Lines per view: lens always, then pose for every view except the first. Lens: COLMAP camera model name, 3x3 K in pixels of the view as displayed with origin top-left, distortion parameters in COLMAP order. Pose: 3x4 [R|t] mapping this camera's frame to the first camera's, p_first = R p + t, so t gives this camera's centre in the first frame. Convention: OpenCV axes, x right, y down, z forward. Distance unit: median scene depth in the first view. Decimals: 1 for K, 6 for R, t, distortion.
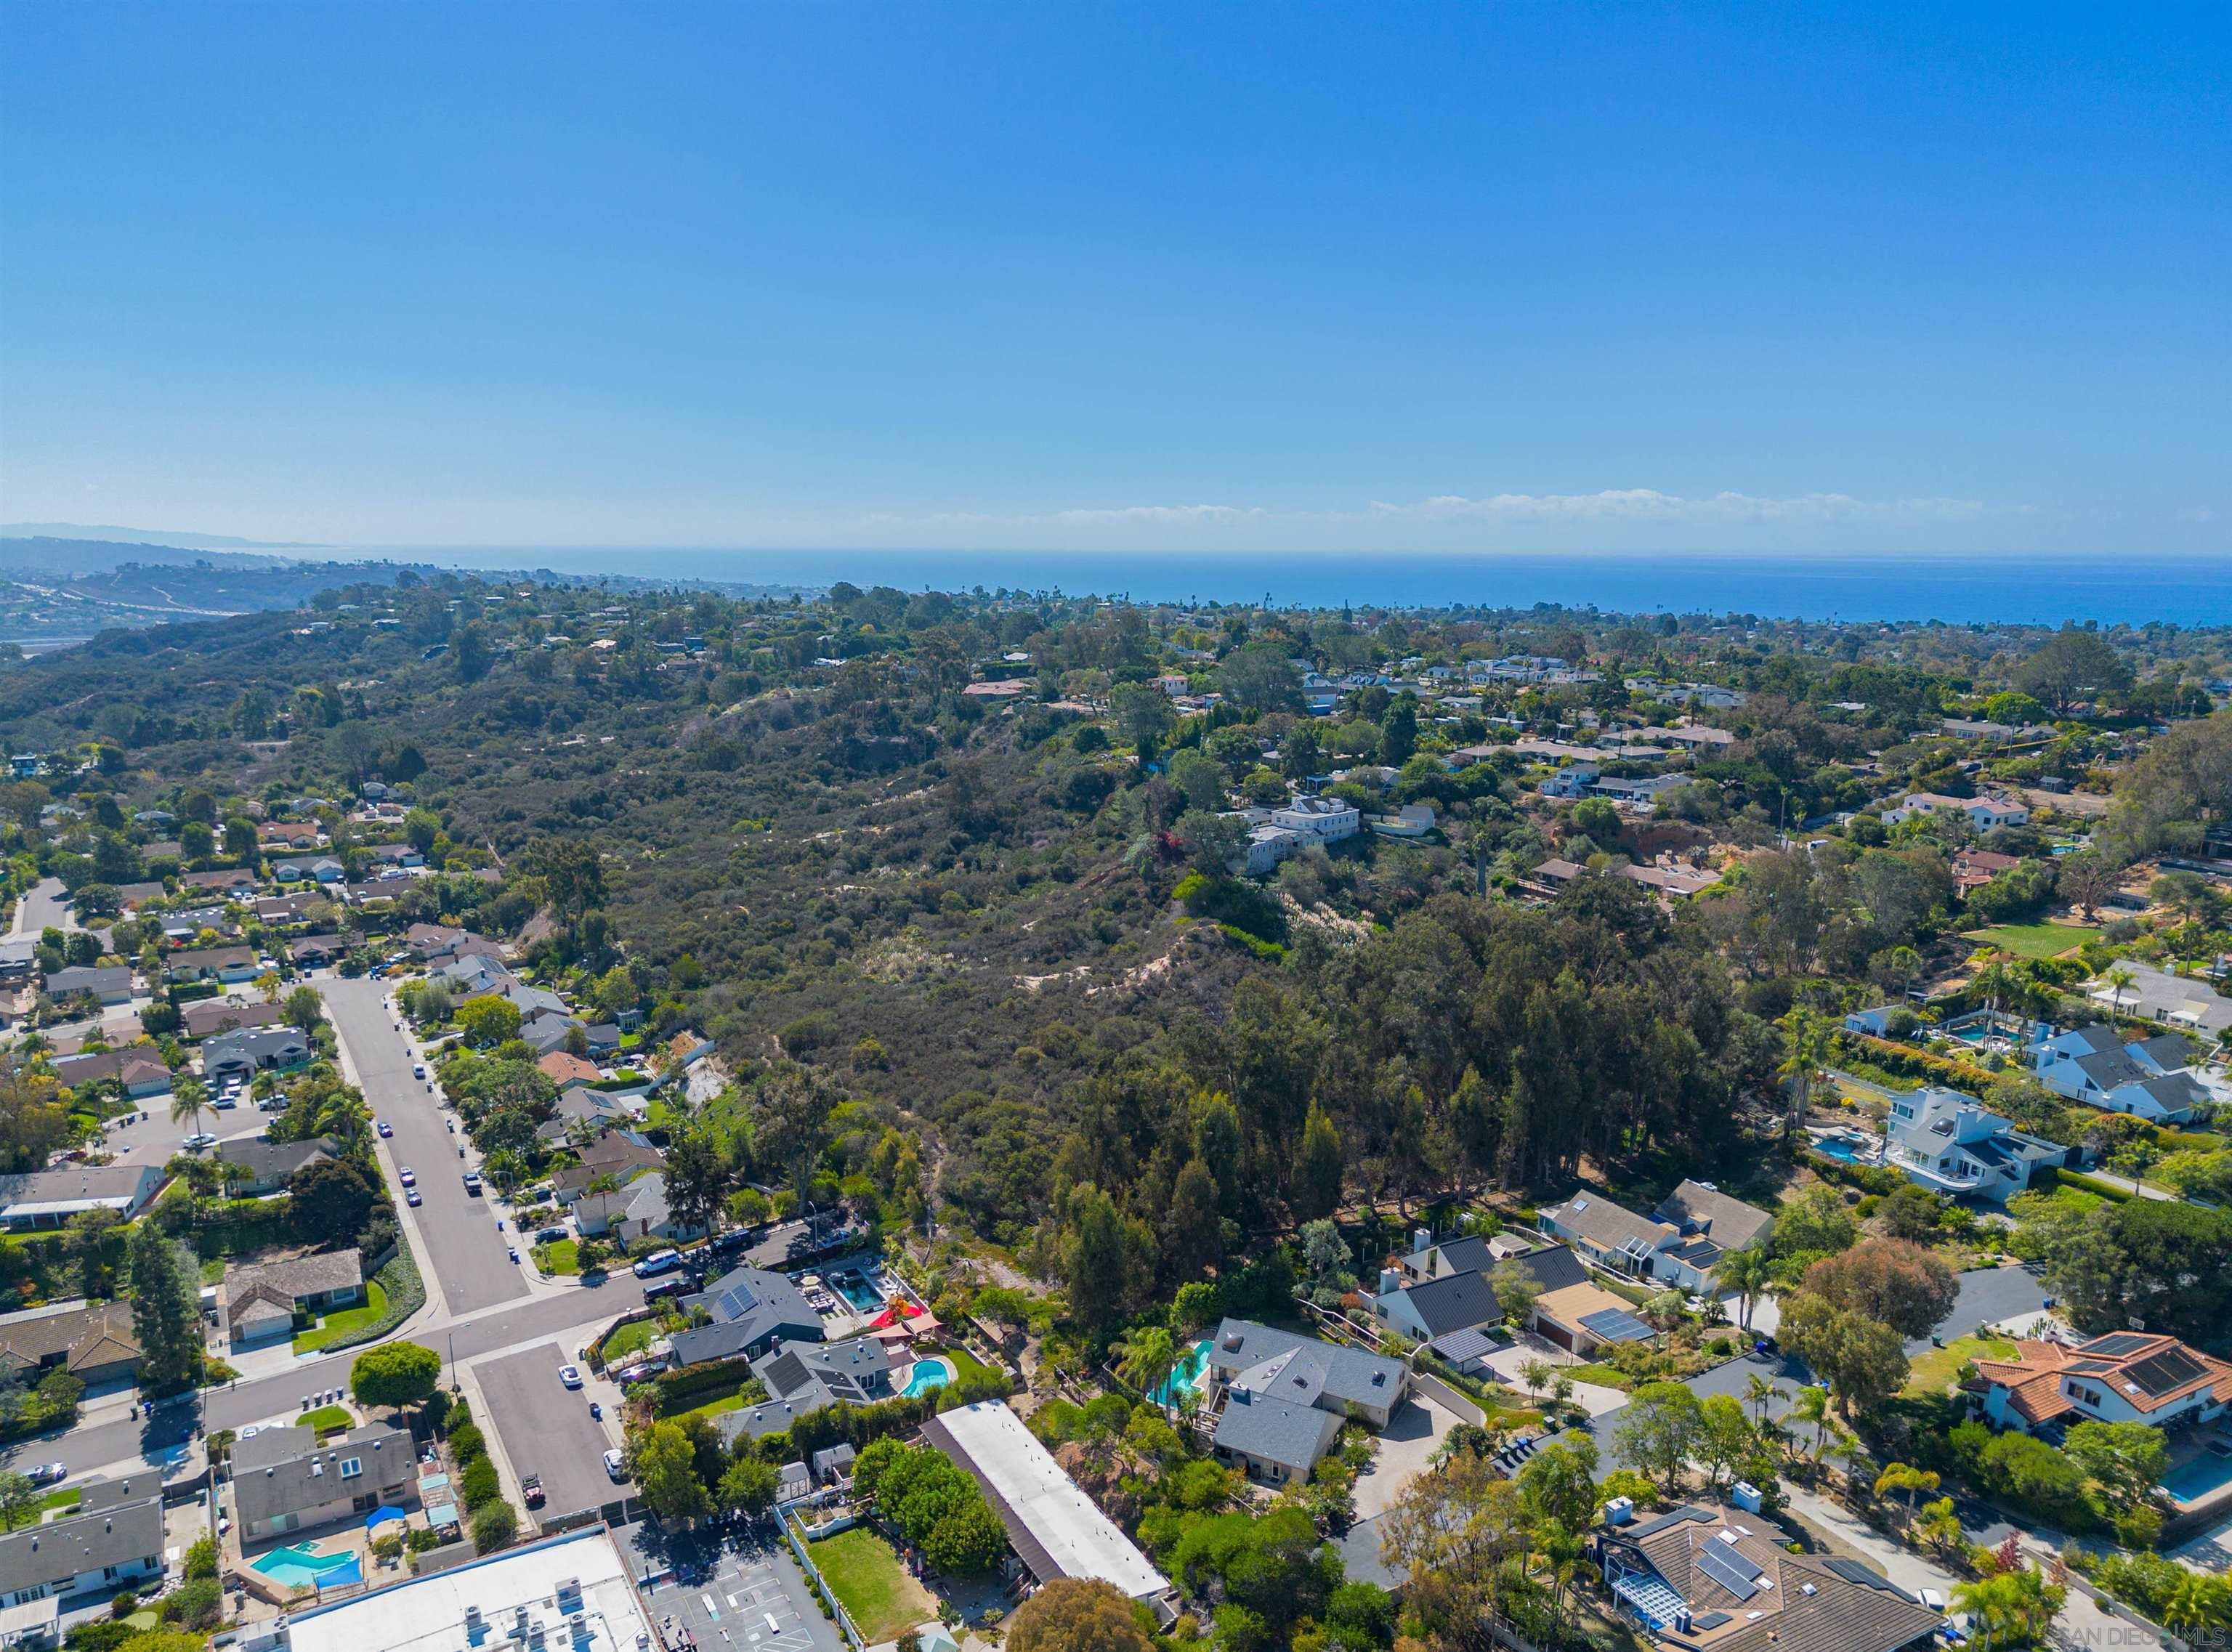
lens RADIAL K [[1634.9, 0, 1107.9], [0, 1634.9, 828.7], [0, 0, 1]] dist [0.038643, -0.008685]
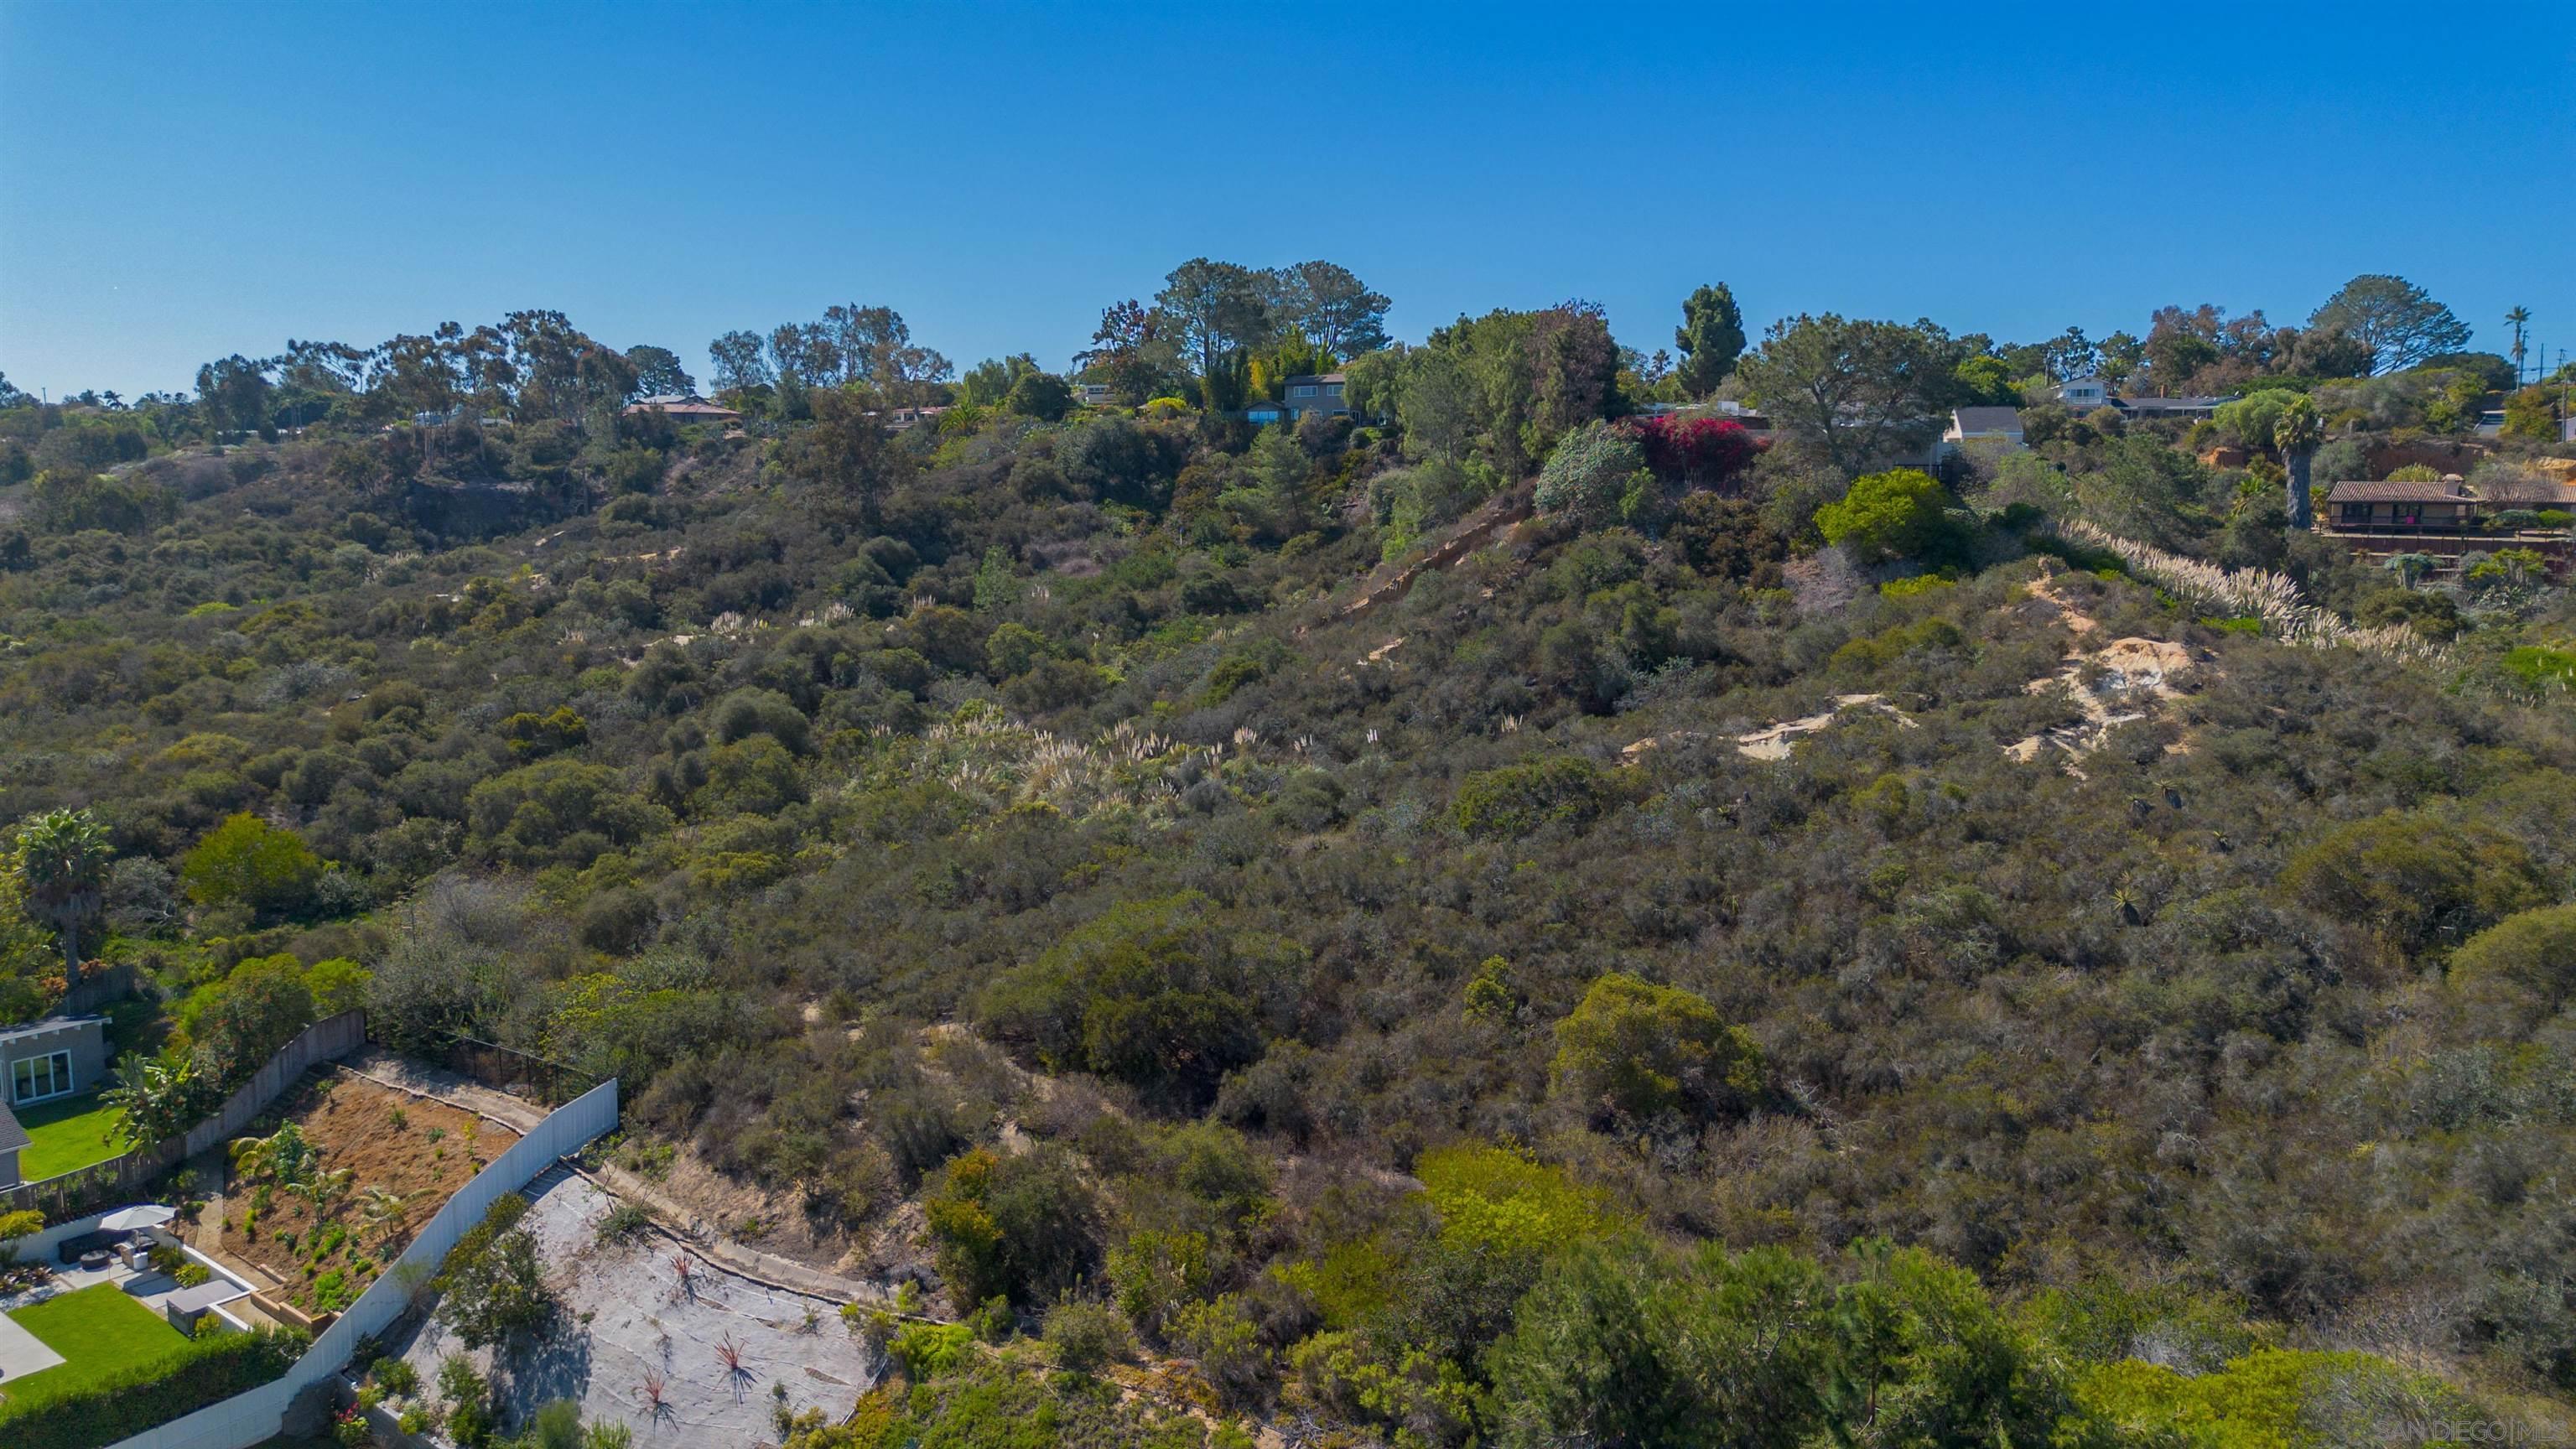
lens RADIAL K [[1825.6, 0, 1289.1], [0, 1825.6, 736.4], [0, 0, 1]] dist [0.081724, -0.075368]
pose [[0.925169, -0.050758, 0.376145, -0.219710], [0.061995, 0.997917, -0.017824, 0.084411], [-0.374457, 0.039810, 0.926389, 0.670612]]
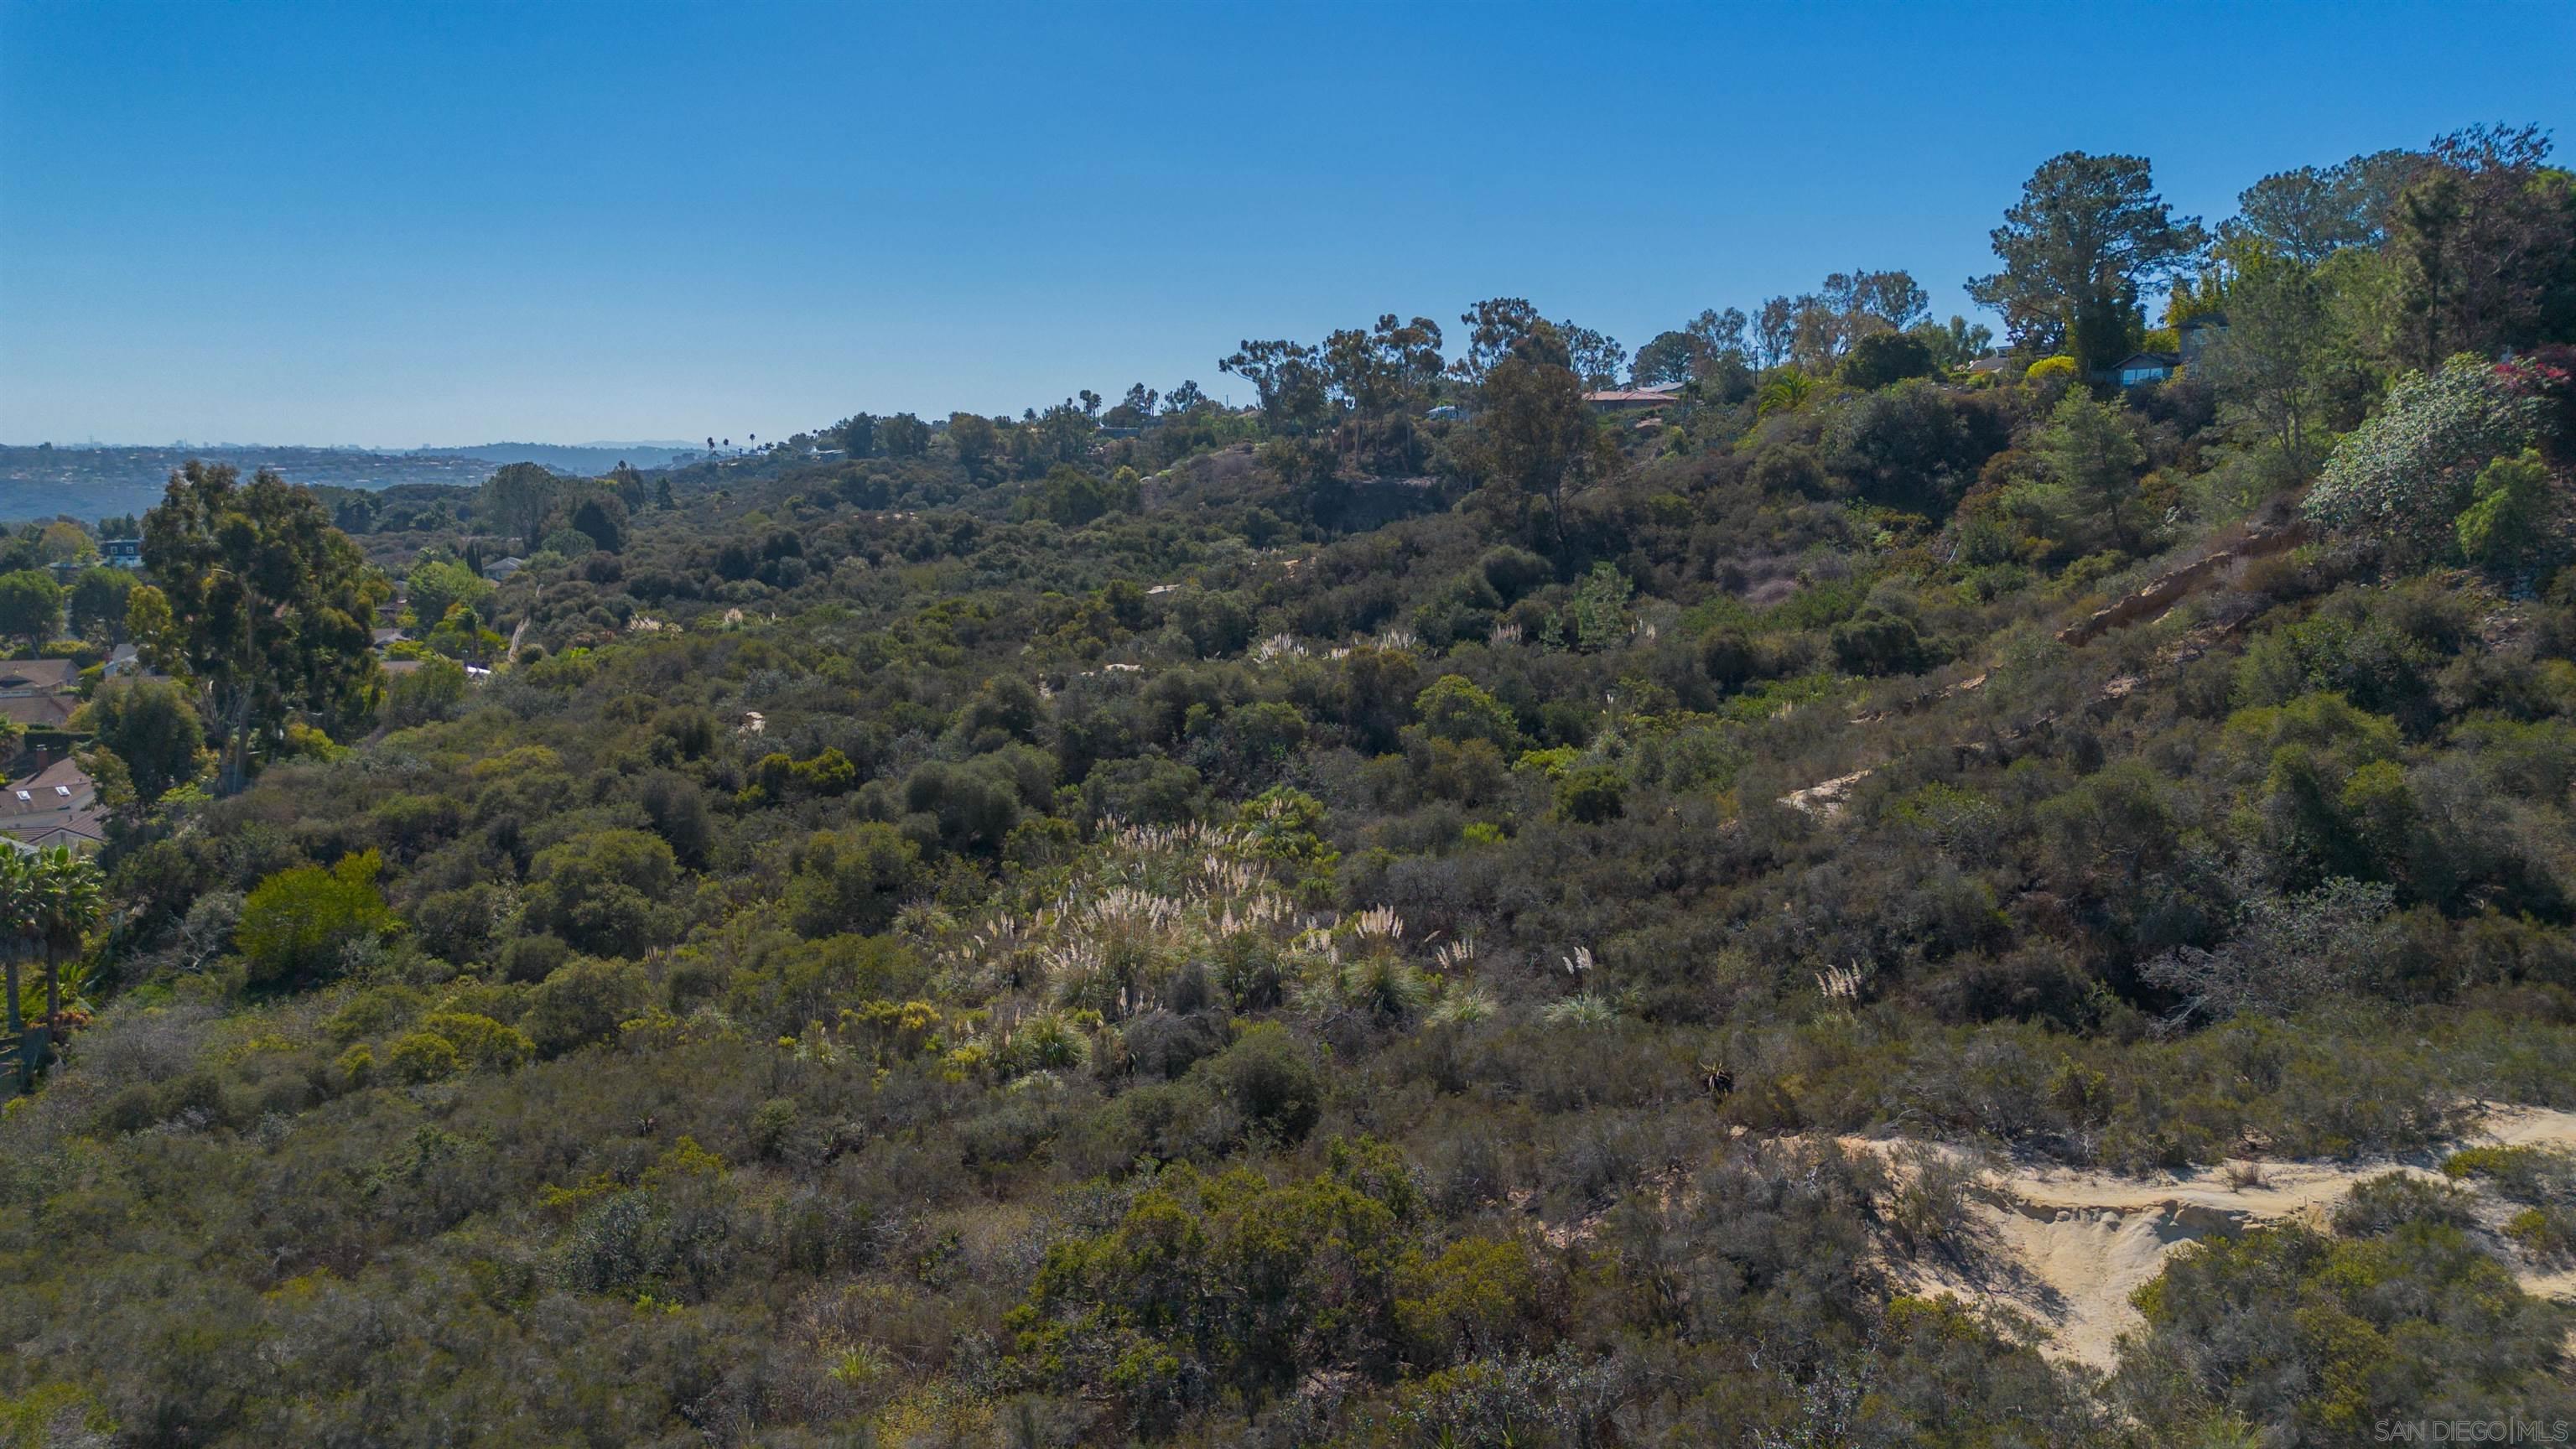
lens RADIAL K [[1825.6, 0, 1273.6], [0, 1825.6, 726.3], [0, 0, 1]] dist [0.081724, -0.075368]
pose [[0.969357, 0.037998, -0.242701, -0.059957], [-0.045106, 0.998699, -0.023793, 0.061401], [0.241481, 0.034011, 0.969809, 0.799794]]
